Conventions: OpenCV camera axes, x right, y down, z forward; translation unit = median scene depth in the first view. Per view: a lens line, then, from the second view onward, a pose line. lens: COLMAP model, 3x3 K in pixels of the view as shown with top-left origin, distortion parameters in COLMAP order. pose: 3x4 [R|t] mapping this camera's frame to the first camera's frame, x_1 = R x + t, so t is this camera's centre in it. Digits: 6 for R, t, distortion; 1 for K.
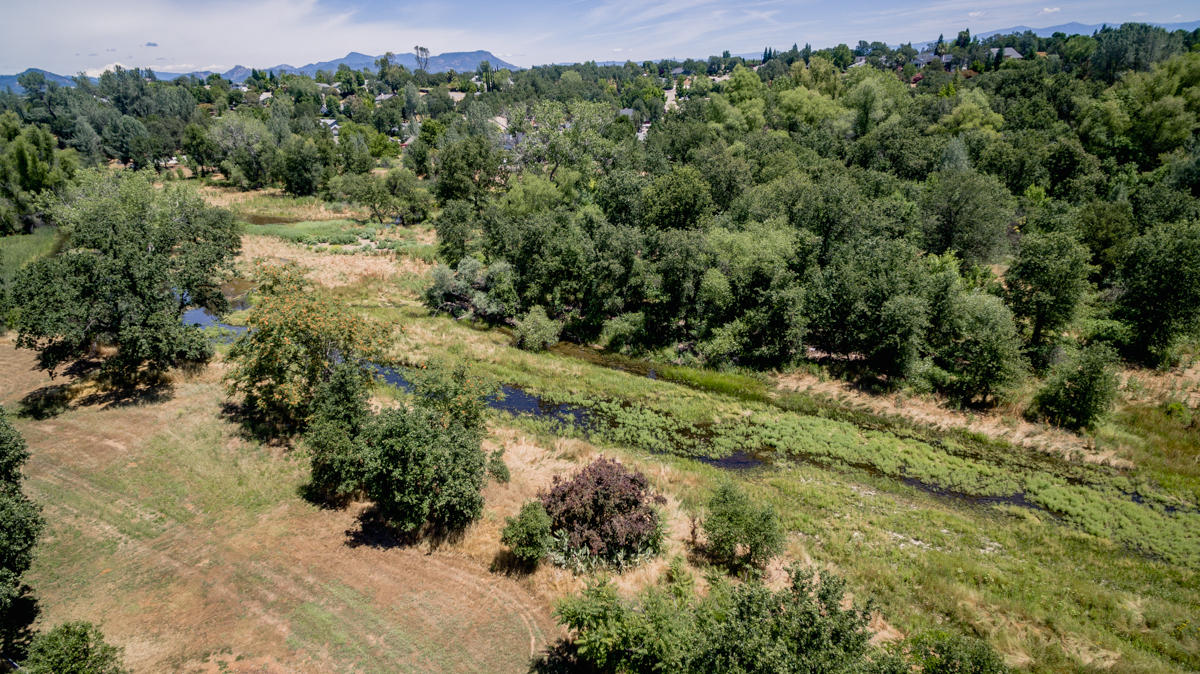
lens RADIAL K [[679.9, 0, 599.7], [0, 679.9, 339.0], [0, 0, 1]] dist [0.012883, 0.000375]
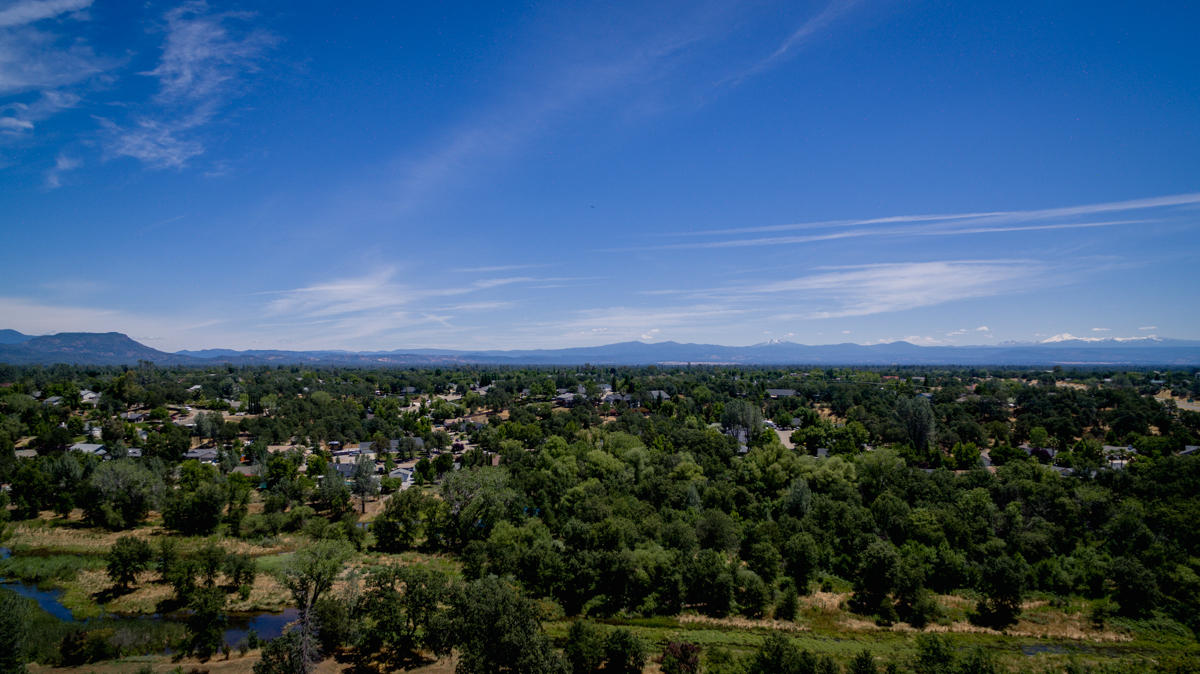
lens RADIAL K [[679.9, 0, 598.5], [0, 679.9, 336.8], [0, 0, 1]] dist [0.012883, 0.000375]
pose [[0.898911, 0.059940, 0.434013, -1.026009], [0.122793, 0.916430, -0.380890, 0.033756], [-0.420573, 0.395680, 0.816429, -1.108262]]
